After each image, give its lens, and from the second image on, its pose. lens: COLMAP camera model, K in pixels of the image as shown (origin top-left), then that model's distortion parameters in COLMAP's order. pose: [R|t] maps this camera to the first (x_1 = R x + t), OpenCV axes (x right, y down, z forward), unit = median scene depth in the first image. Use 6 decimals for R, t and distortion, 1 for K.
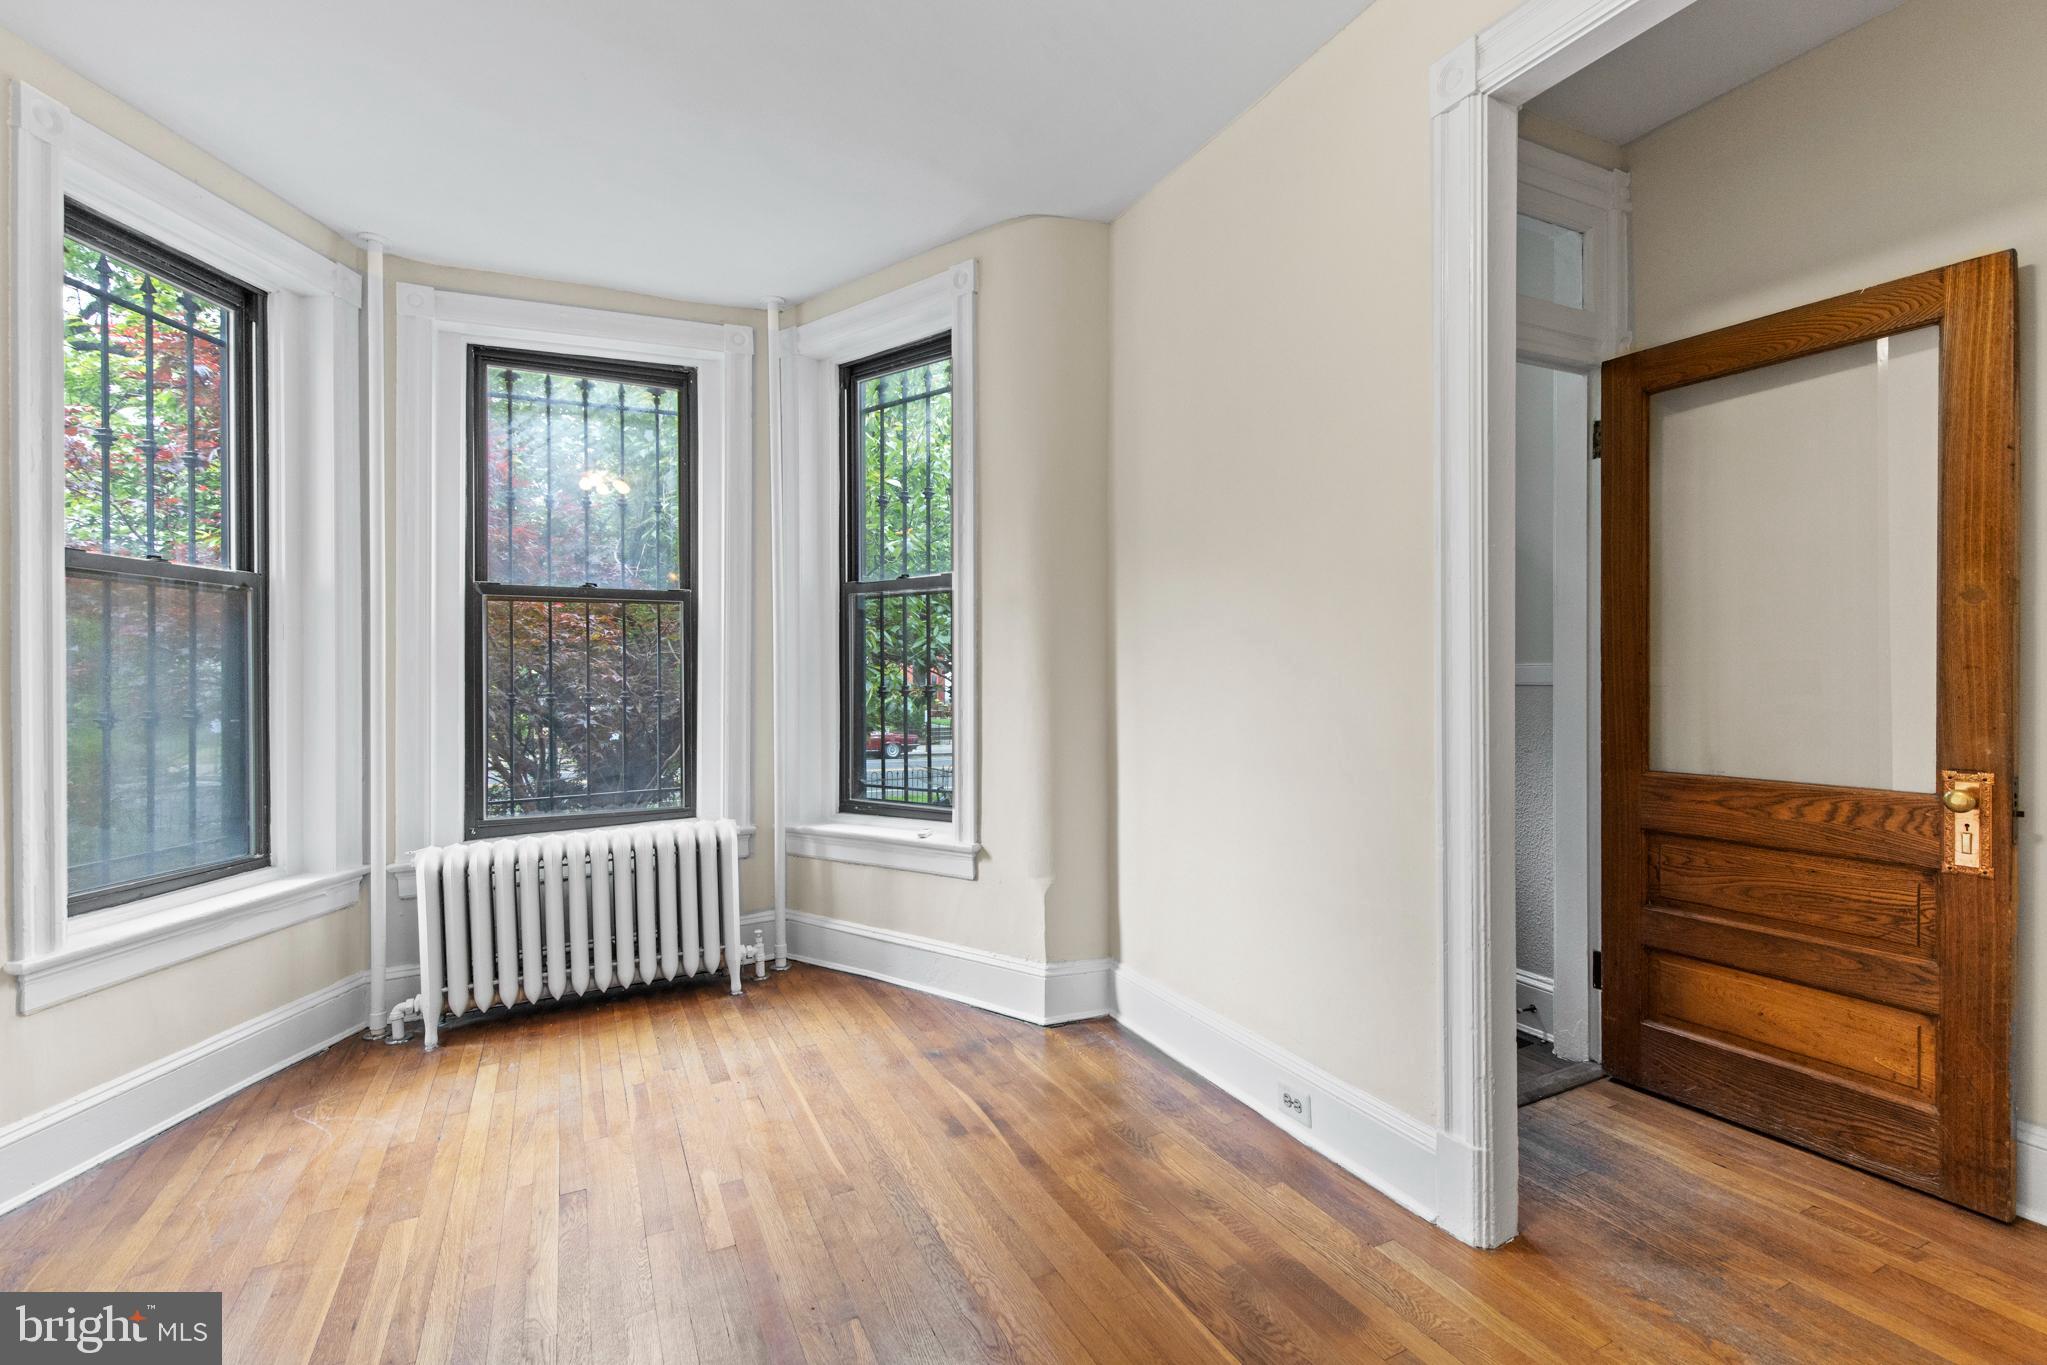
lens RADIAL K [[923.9, 0, 1022.2], [0, 923.9, 677.9], [0, 0, 1]] dist [0.001737, -0.000245]
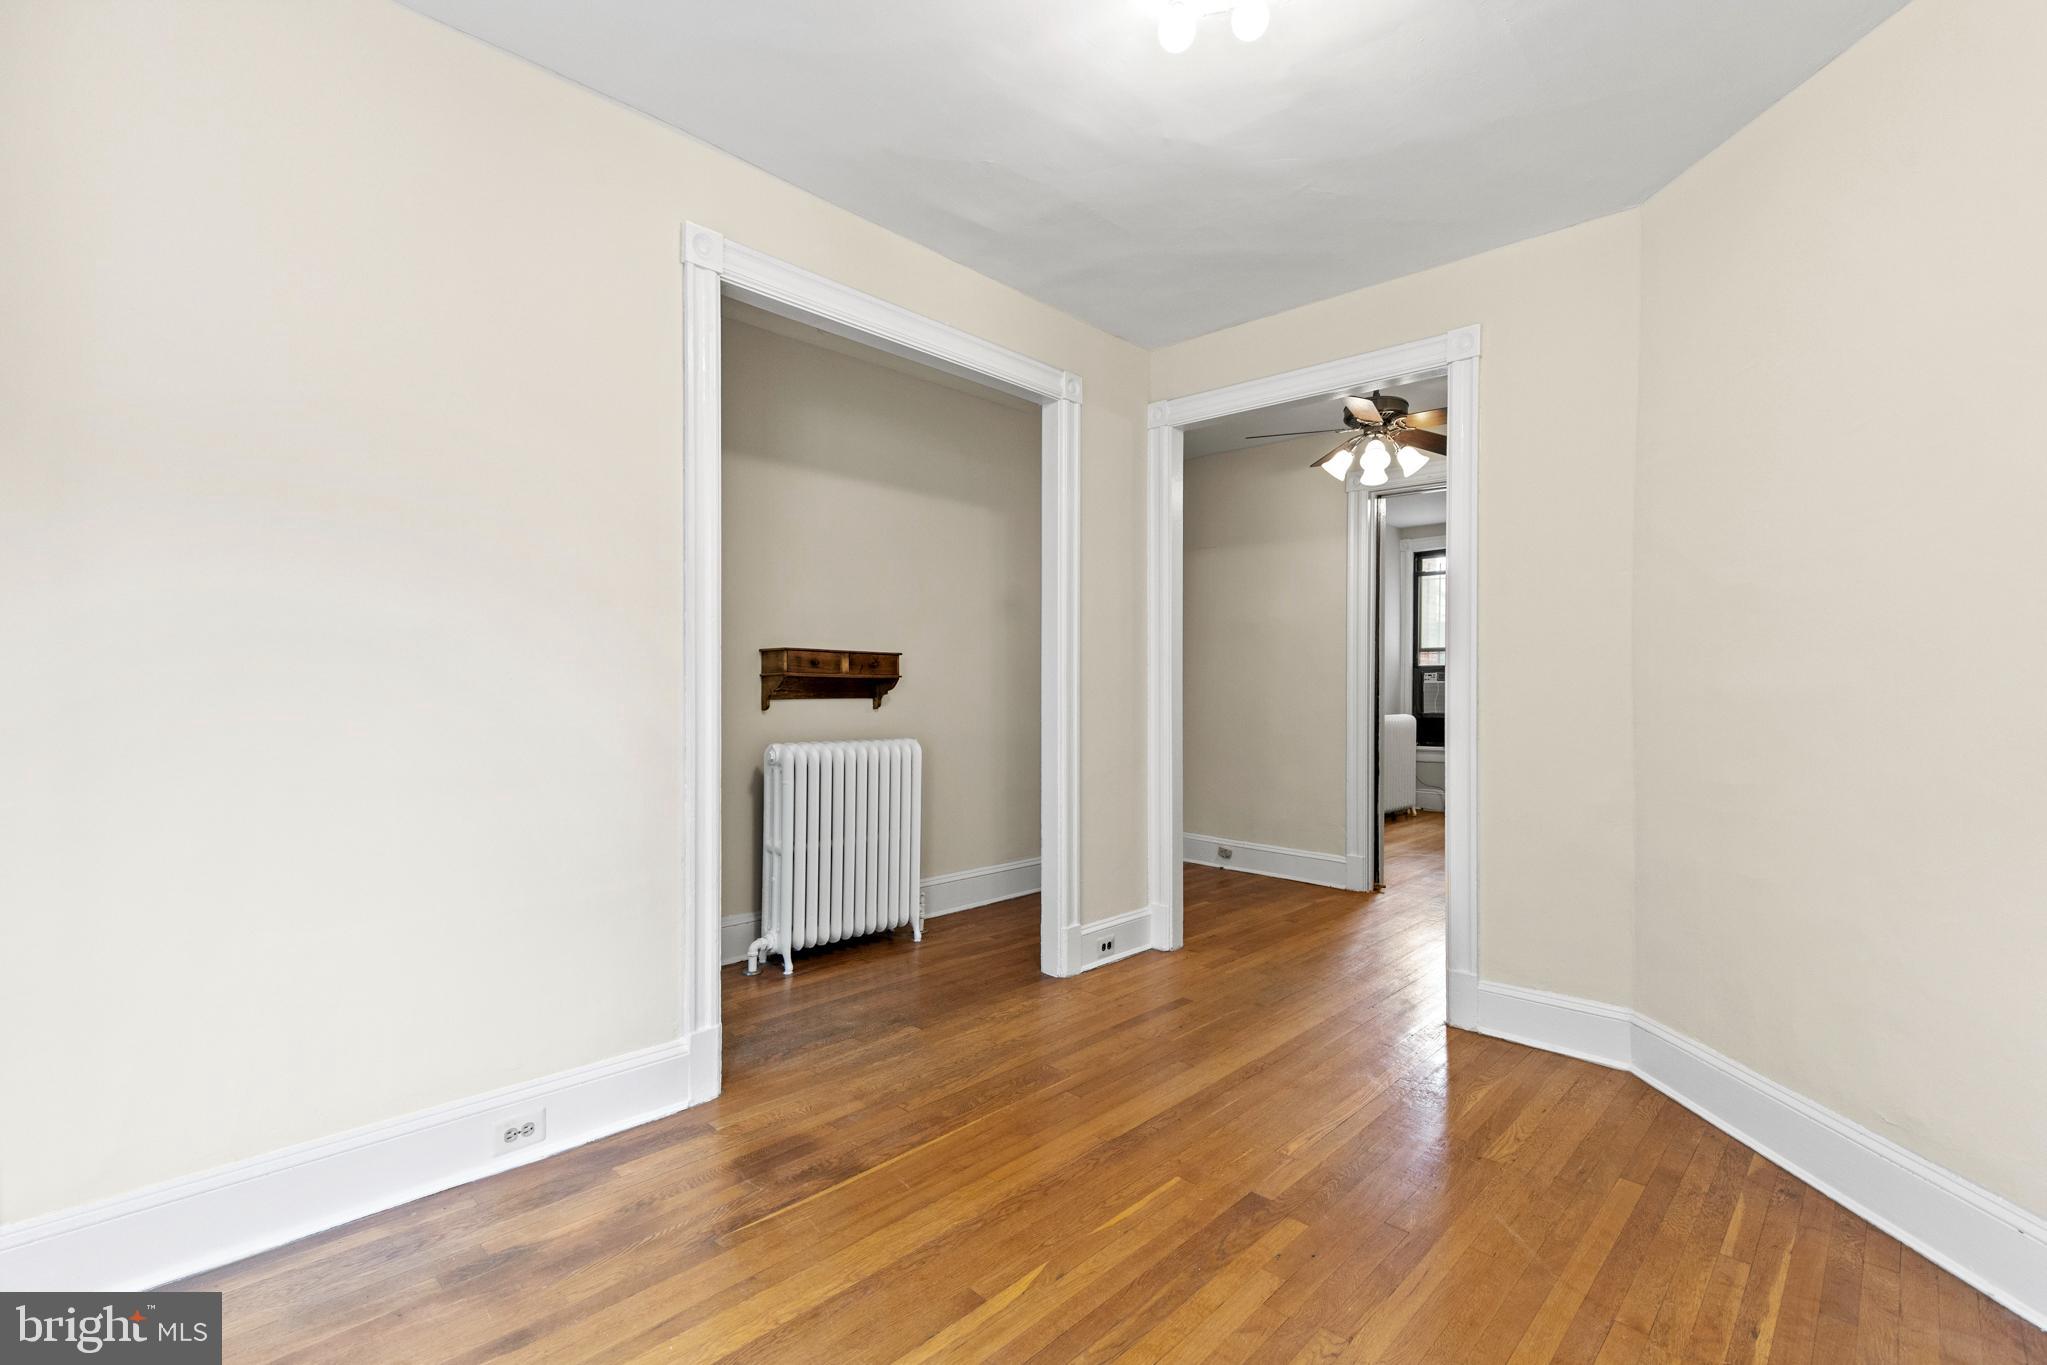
lens RADIAL K [[923.9, 0, 1033.1], [0, 923.9, 682.7], [0, 0, 1]] dist [0.001737, -0.000245]
pose [[-0.352355, 0.013309, 0.935772, -0.880567], [-0.000524, 0.999896, -0.014418, 0.004203], [-0.935866, -0.005570, -0.352311, 0.918115]]
